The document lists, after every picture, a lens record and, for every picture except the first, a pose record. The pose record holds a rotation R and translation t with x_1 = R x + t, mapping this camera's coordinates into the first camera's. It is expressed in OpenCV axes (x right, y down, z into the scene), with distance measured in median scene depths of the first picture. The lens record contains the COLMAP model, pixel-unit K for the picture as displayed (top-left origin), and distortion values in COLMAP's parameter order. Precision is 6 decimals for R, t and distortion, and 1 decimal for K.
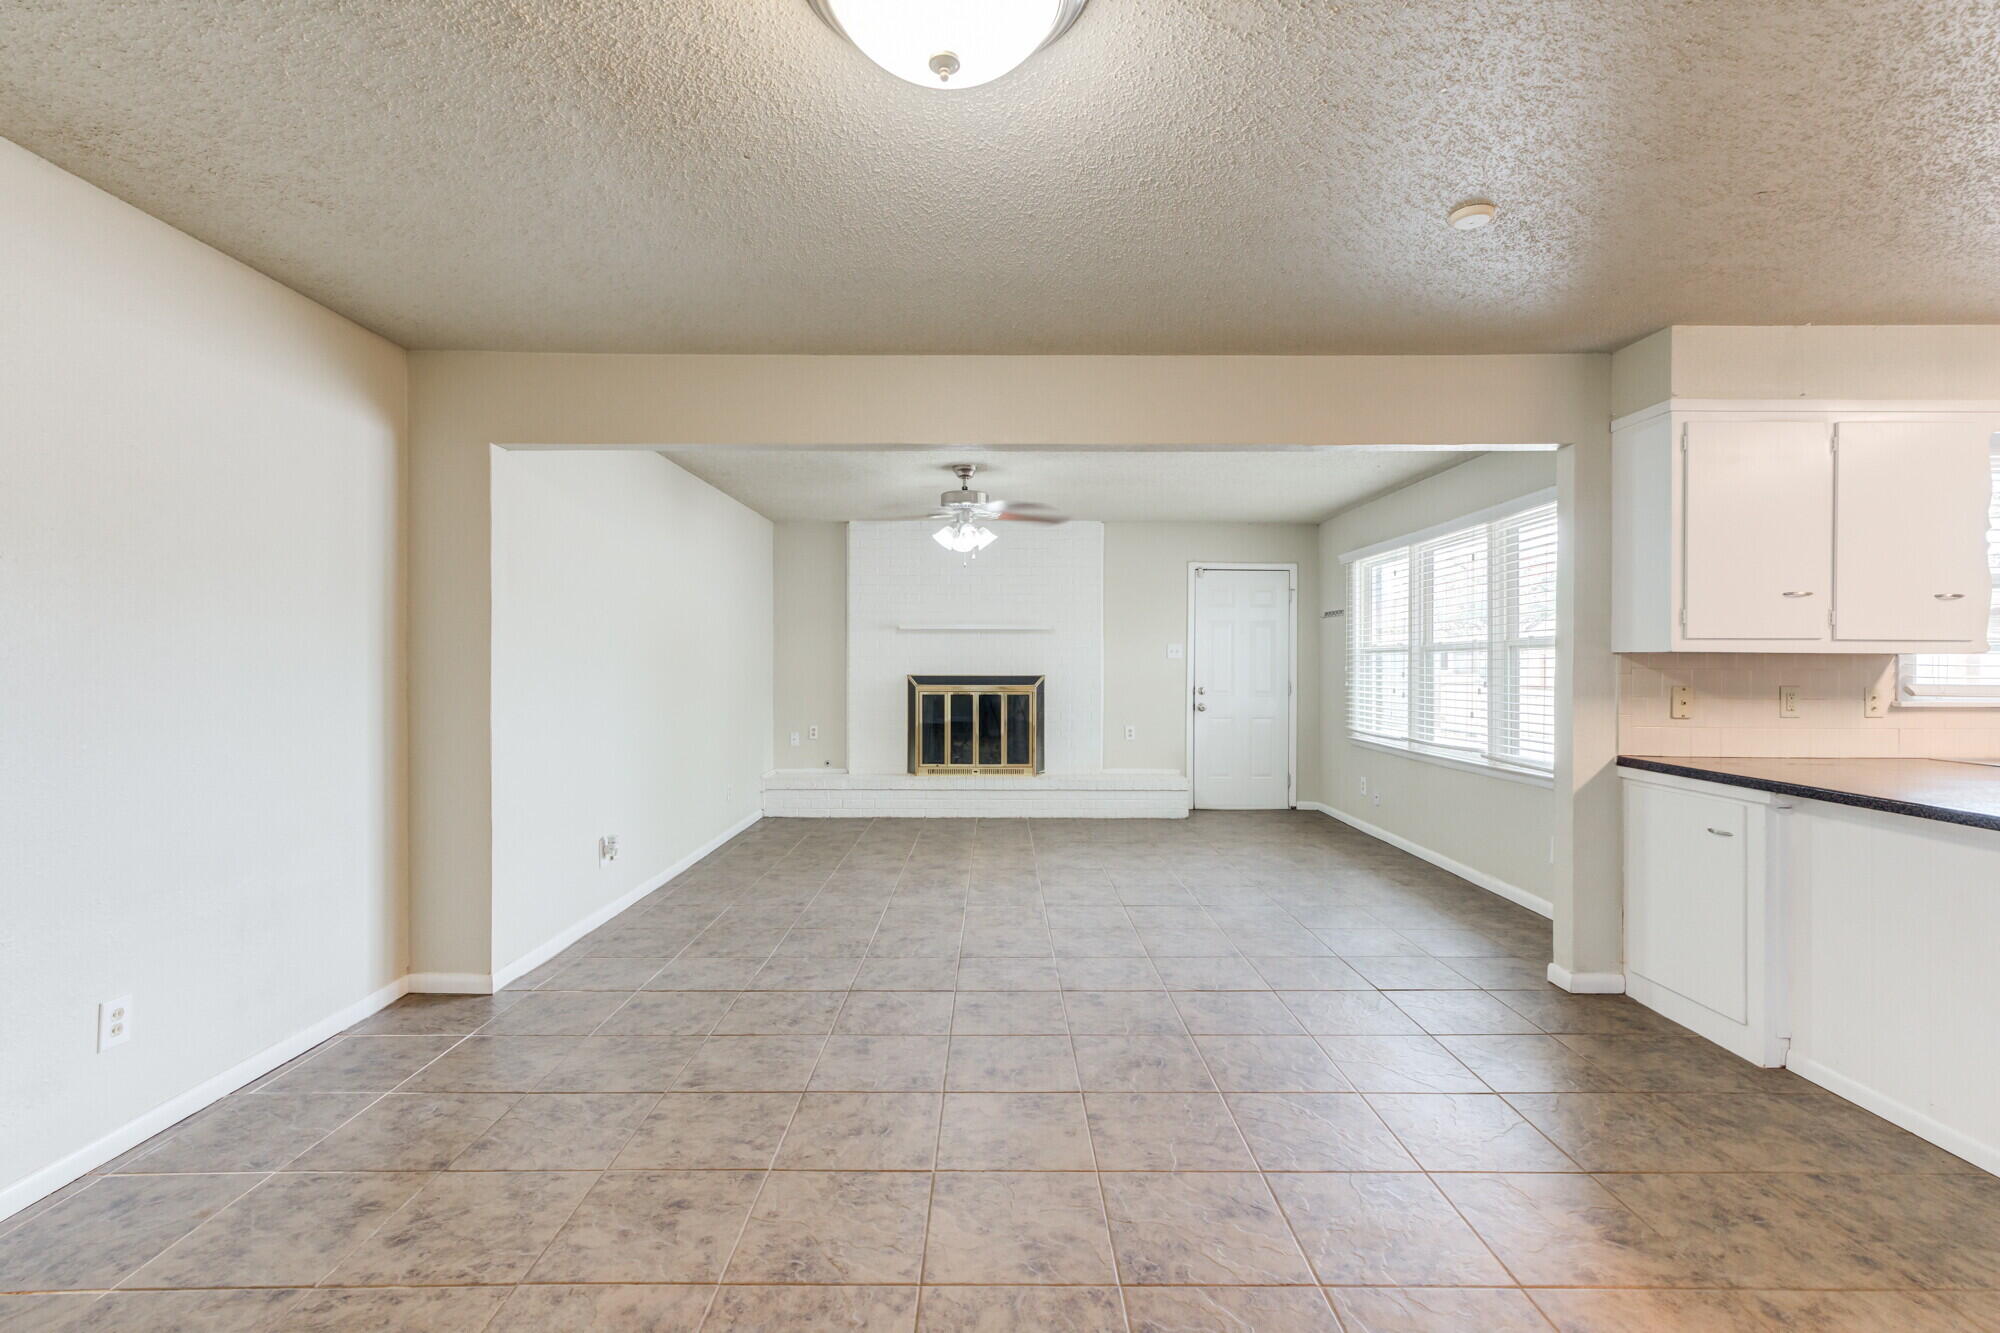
lens RADIAL K [[930.0, 0, 997.7], [0, 930.0, 664.3], [0, 0, 1]] dist [-0.011868, 0.014166]
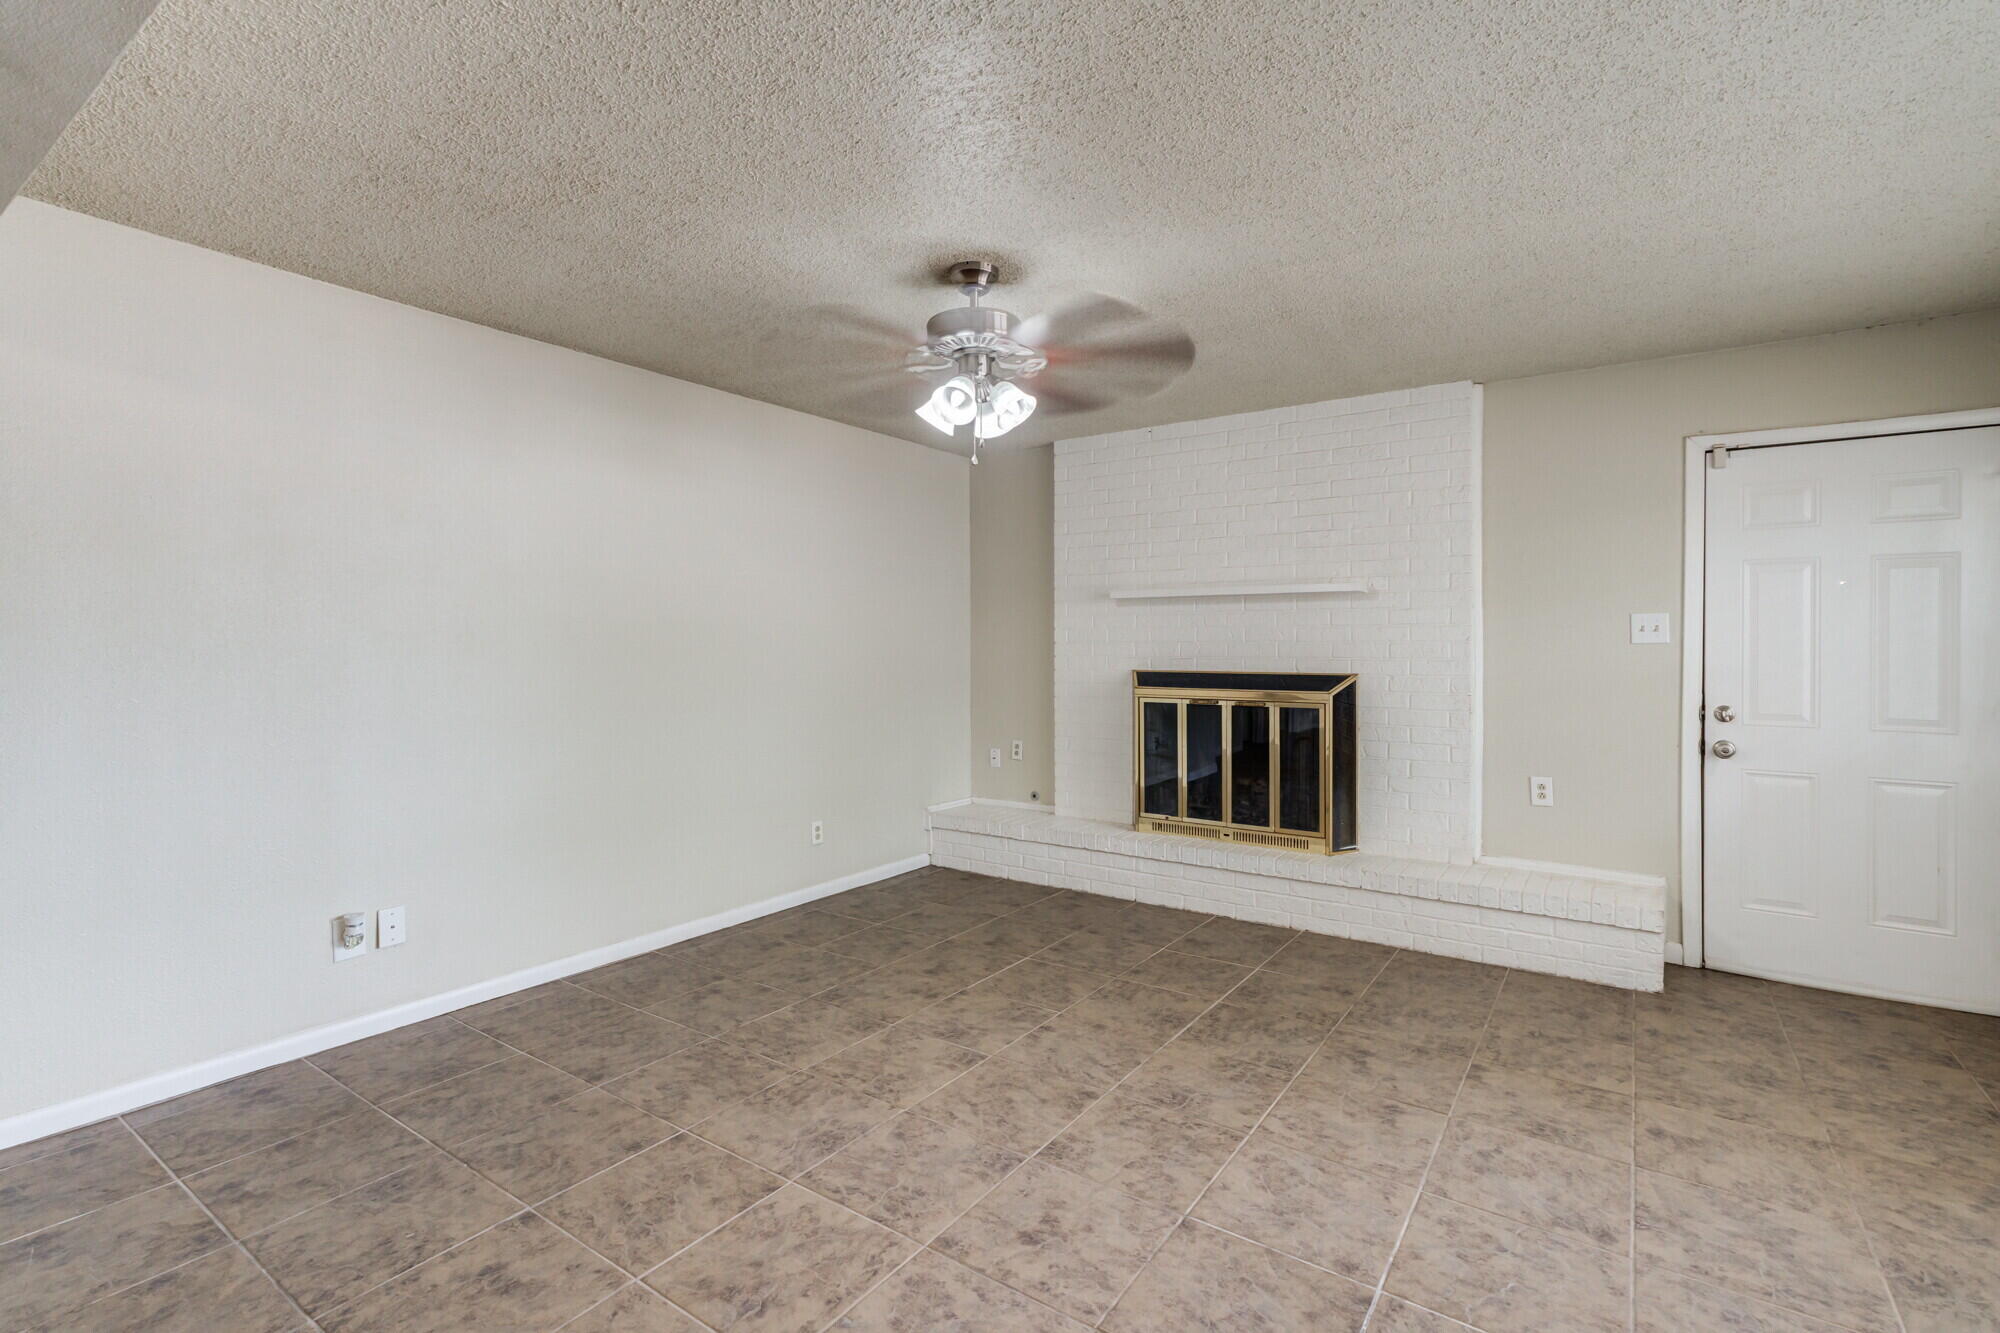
lens RADIAL K [[930.0, 0, 997.7], [0, 930.0, 664.3], [0, 0, 1]] dist [-0.011868, 0.014166]
pose [[0.819144, 0.012459, -0.573453, 0.195525], [-0.003813, 0.999860, 0.016278, -0.002509], [0.573575, -0.011147, 0.819077, 0.431320]]
